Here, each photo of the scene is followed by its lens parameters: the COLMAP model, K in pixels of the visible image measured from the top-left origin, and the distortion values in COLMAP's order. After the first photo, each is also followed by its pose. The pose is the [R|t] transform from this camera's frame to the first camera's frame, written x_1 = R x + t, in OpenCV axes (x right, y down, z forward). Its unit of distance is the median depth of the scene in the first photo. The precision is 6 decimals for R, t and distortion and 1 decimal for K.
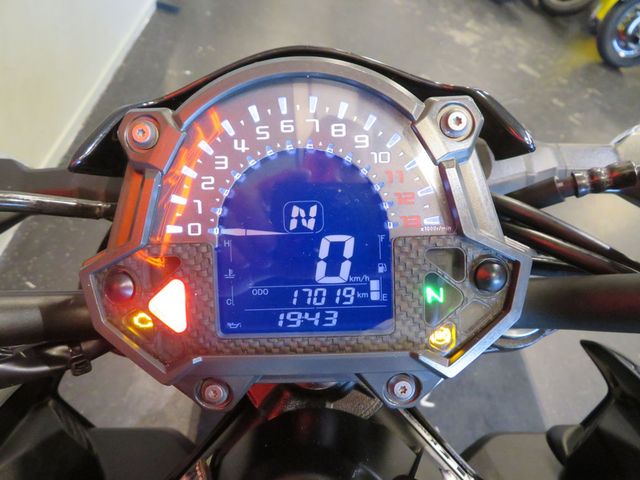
lens RADIAL K [[465.2, 0, 320.0], [0, 465.2, 240.0], [0, 0, 1]] dist [-0.003666, 0.003179]
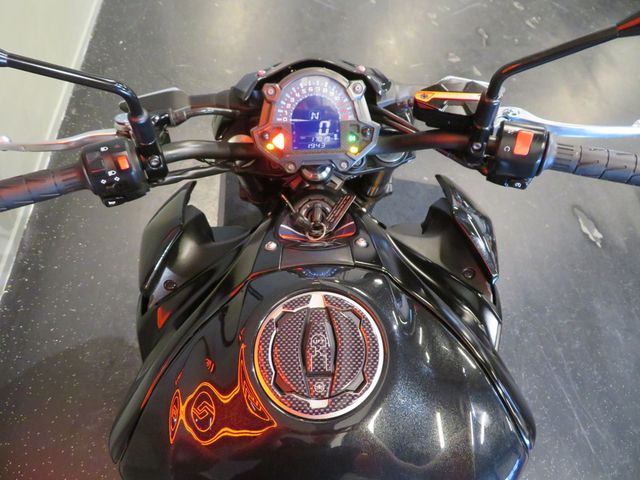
lens RADIAL K [[465.2, 0, 320.0], [0, 465.2, 240.0], [0, 0, 1]] dist [-0.003666, 0.003179]
pose [[0.998362, -0.018292, 0.054215, -0.210881], [0.006747, 0.978548, 0.205910, 0.148515], [-0.056819, -0.205206, 0.977068, -2.664191]]
